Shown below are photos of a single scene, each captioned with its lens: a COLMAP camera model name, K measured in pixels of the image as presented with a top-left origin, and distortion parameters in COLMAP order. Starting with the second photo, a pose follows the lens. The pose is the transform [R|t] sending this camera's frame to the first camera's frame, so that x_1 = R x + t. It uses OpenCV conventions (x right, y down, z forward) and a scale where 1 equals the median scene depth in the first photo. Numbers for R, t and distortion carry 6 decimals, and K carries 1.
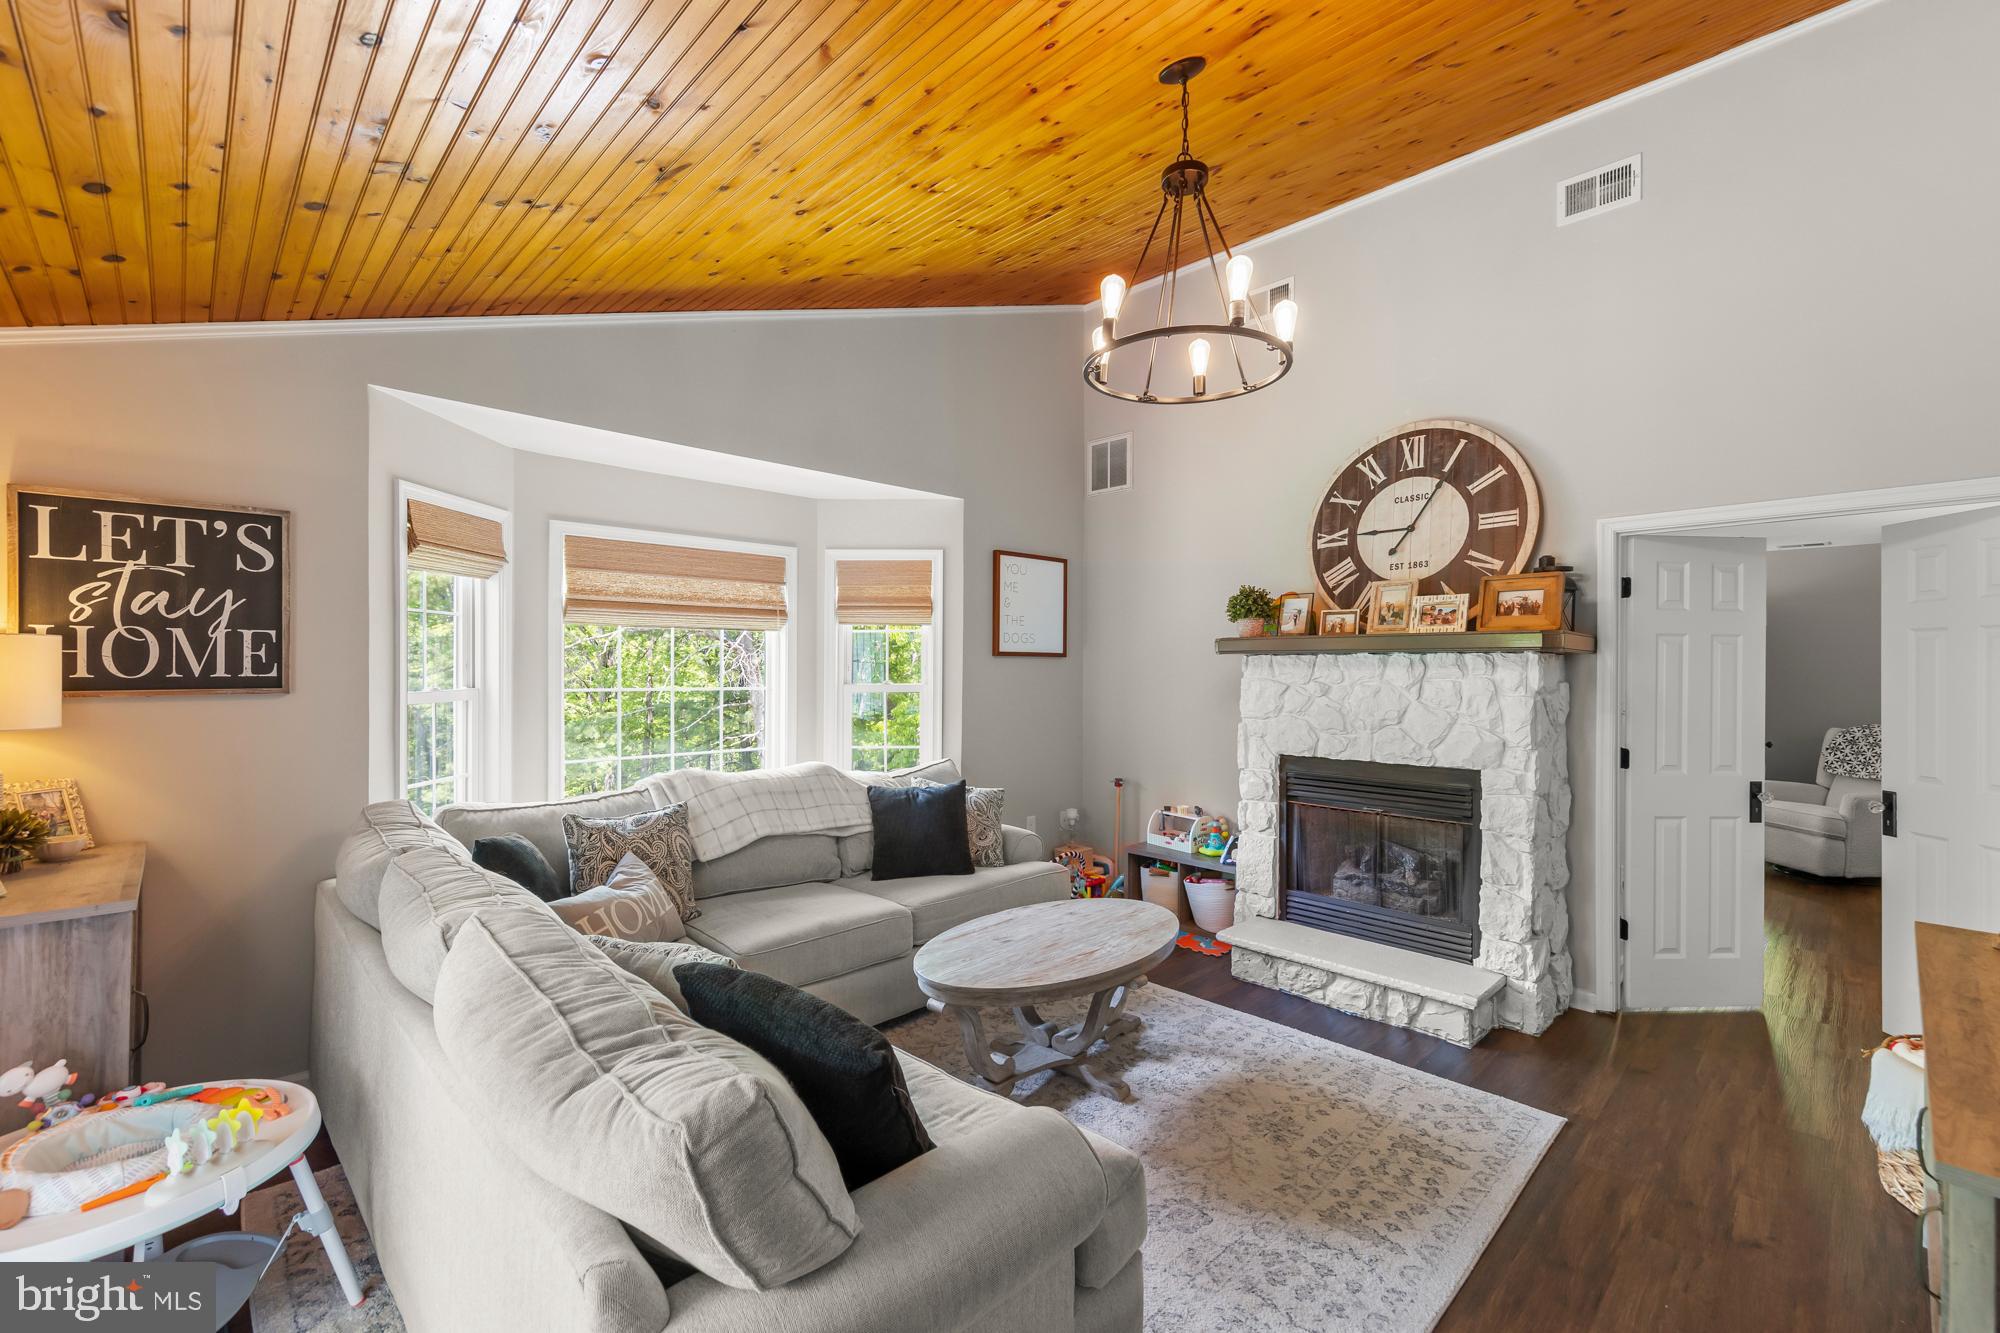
lens RADIAL K [[841.6, 0, 996.7], [0, 841.6, 662.1], [0, 0, 1]] dist [0.002436, 0.000378]
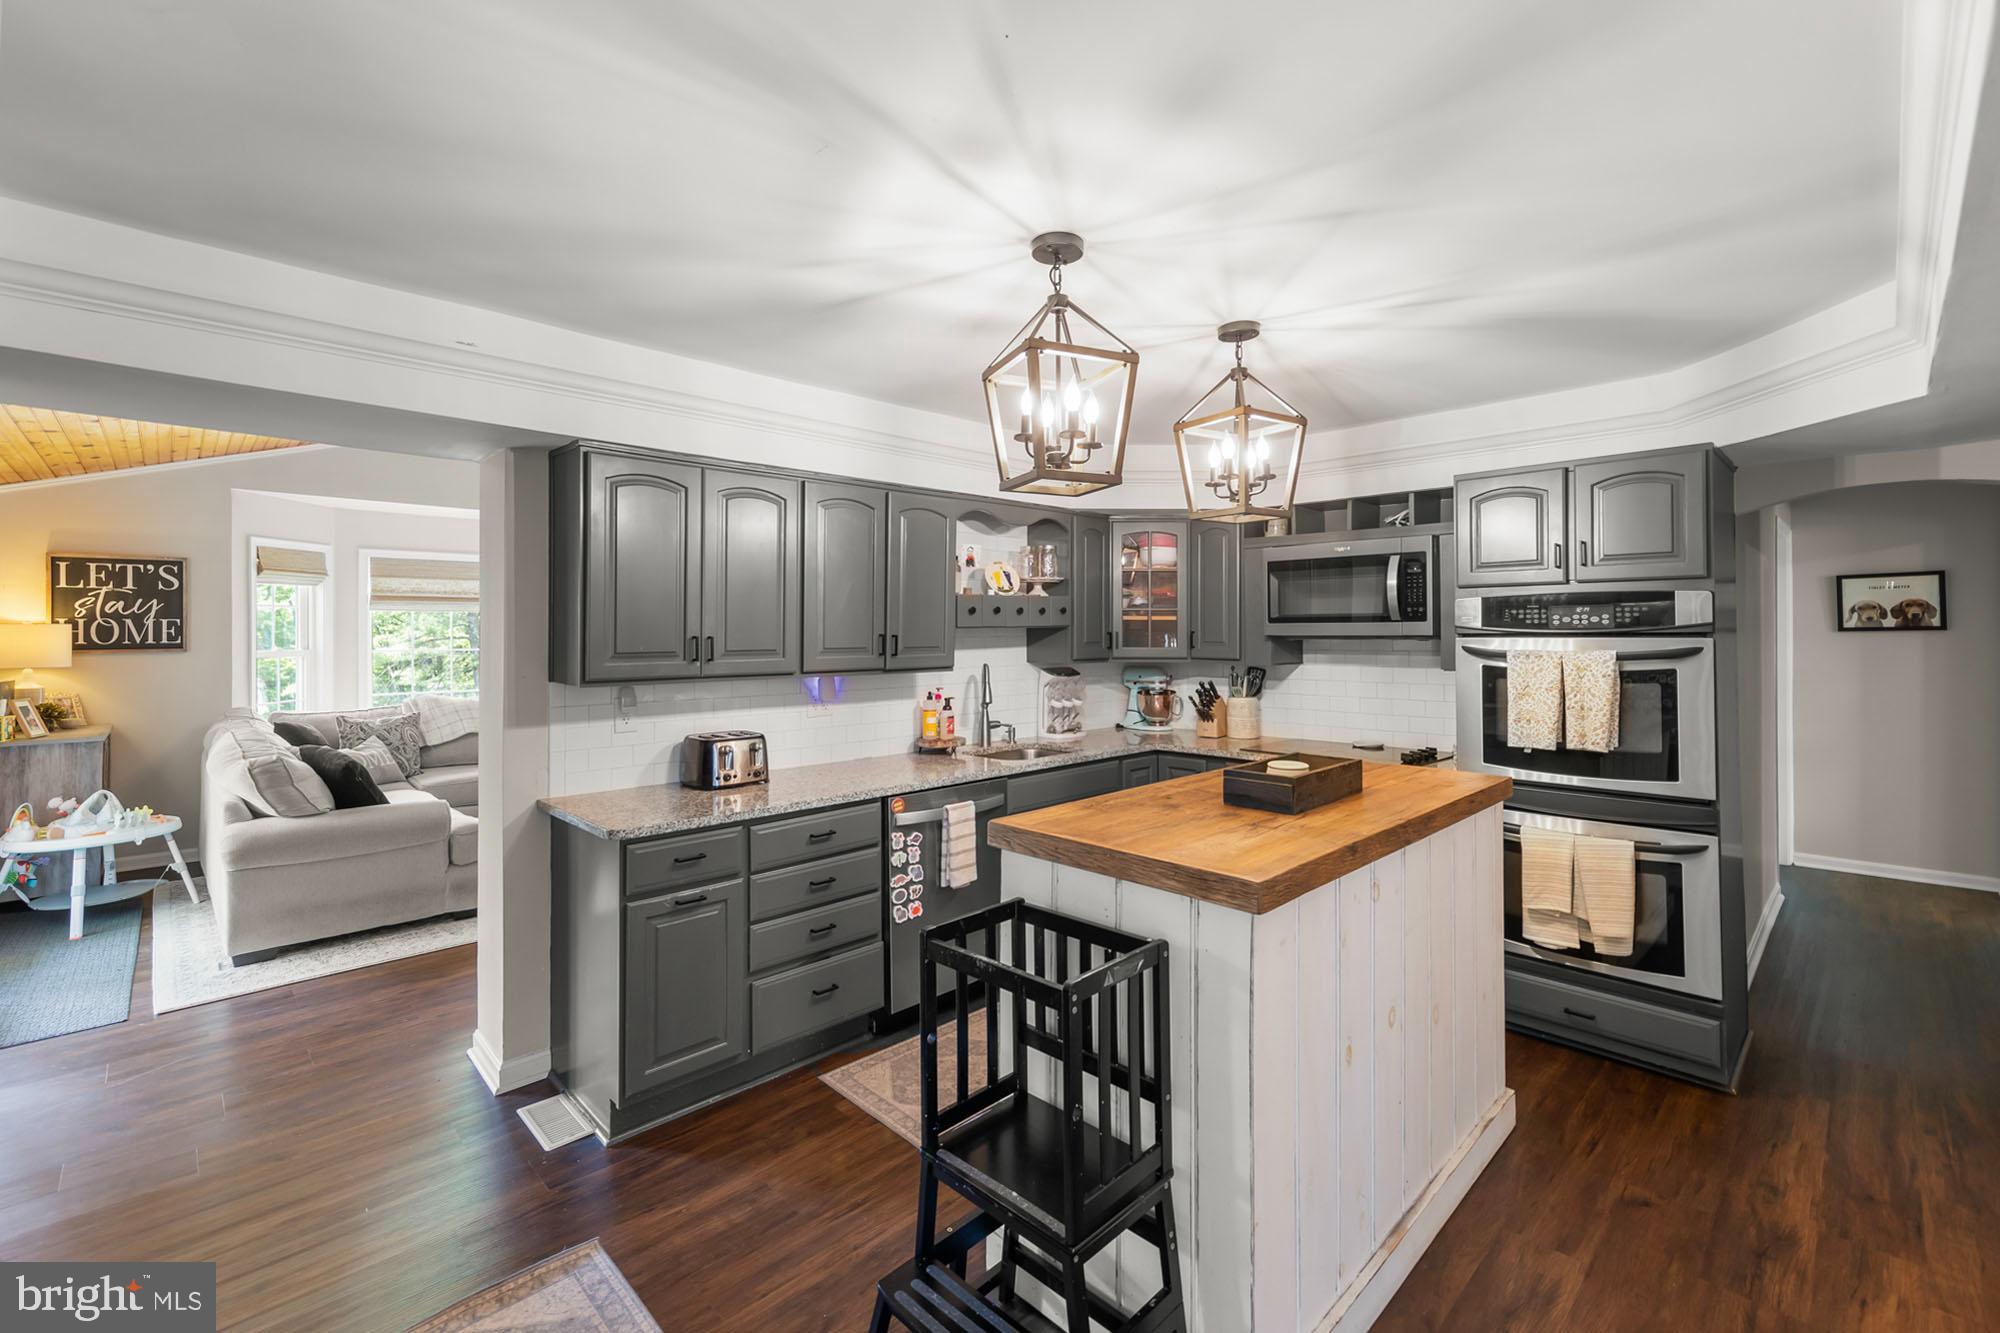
lens RADIAL K [[846.7, 0, 967.4], [0, 846.7, 621.5], [0, 0, 1]] dist [0.014342, 0.000020]
pose [[0.999759, -0.008376, -0.020304, 1.027215], [0.008230, 0.999940, -0.007266, -0.003182], [0.020364, 0.007097, 0.999767, -0.964181]]
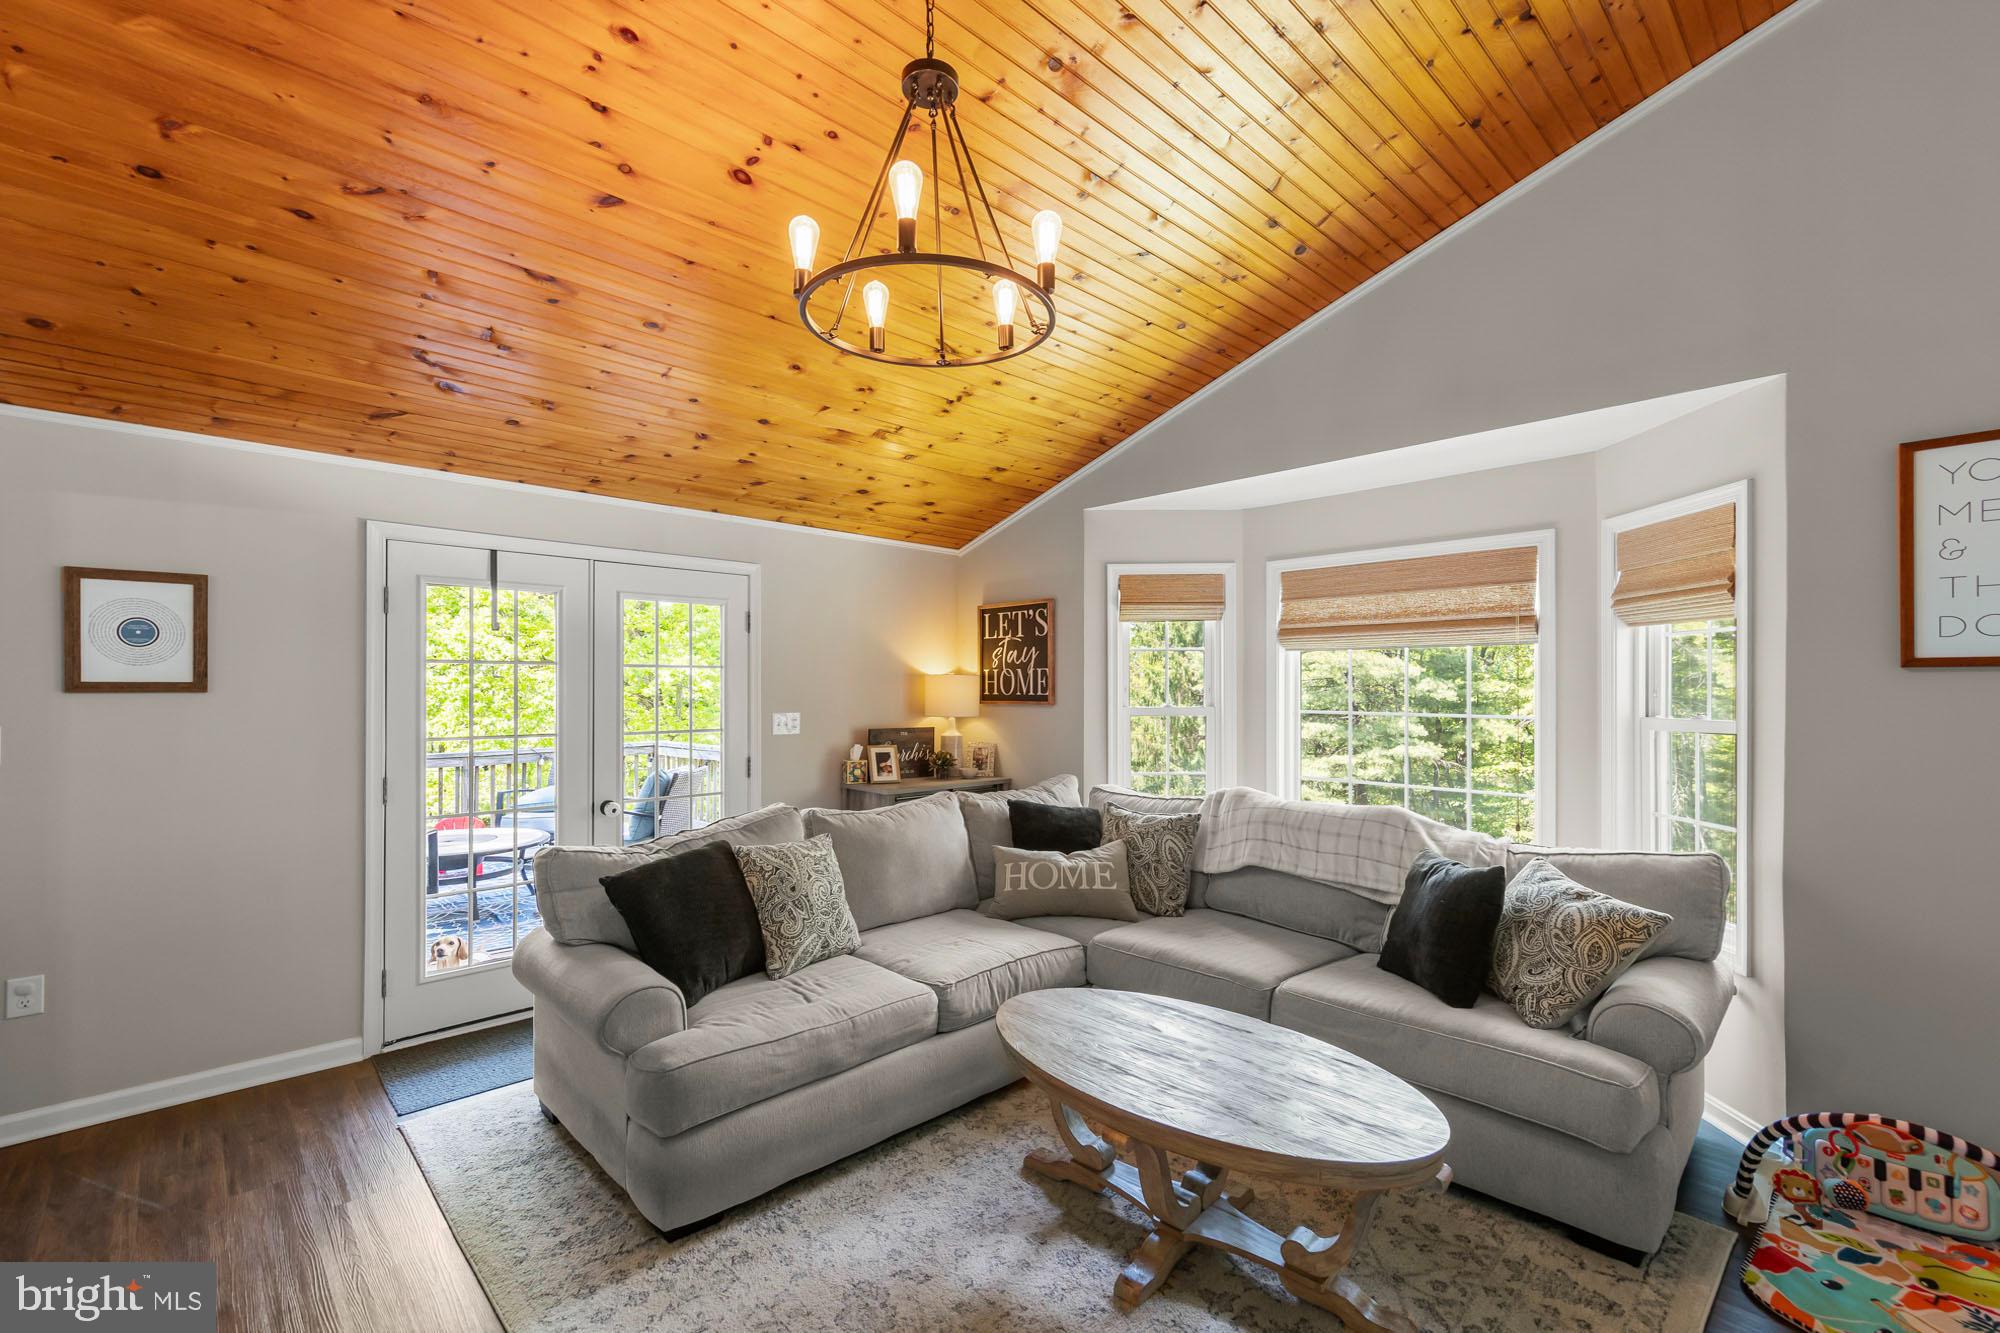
lens RADIAL K [[845.7, 0, 1014.2], [0, 845.7, 674.7], [0, 0, 1]] dist [0.001635, 0.000088]
pose [[0.004018, -0.019684, -0.999798, 0.895233], [0.002275, 0.999804, -0.019674, 0.009775], [0.999989, -0.002196, 0.004062, 0.938178]]
